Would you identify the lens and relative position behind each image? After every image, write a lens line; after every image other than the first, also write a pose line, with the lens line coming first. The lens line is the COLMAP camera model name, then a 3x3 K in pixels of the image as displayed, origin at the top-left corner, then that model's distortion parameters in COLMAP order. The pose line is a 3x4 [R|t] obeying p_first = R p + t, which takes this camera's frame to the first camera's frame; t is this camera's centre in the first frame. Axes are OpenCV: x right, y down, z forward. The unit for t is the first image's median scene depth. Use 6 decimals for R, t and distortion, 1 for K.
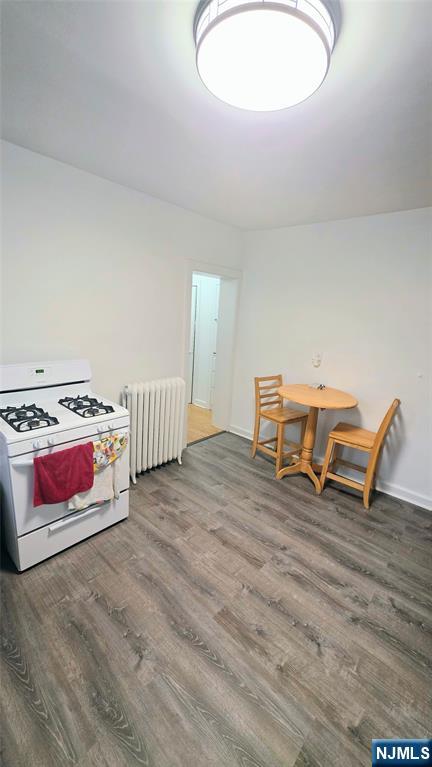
lens RADIAL K [[306.2, 0, 216.0], [0, 306.2, 383.5], [0, 0, 1]] dist [0.000401, -0.000033]
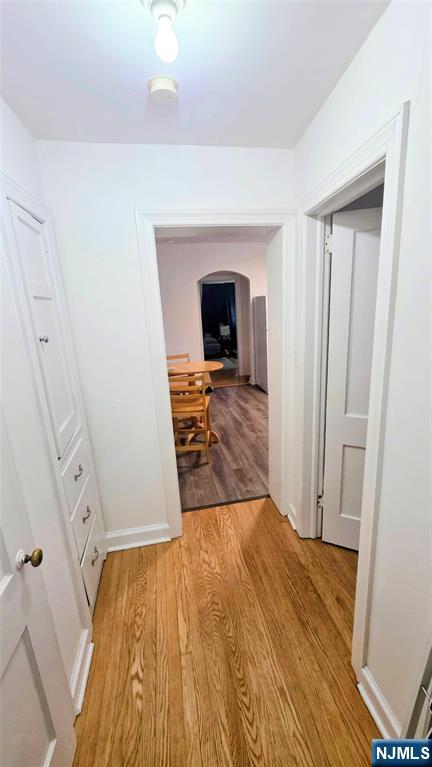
lens RADIAL K [[306.2, 0, 216.0], [0, 306.2, 383.5], [0, 0, 1]] dist [0.000401, -0.000033]
pose [[-0.803958, -0.168720, 0.570250, -0.483120], [0.140704, 0.877716, 0.458059, -0.480877], [-0.577801, 0.448496, -0.681907, 1.946389]]
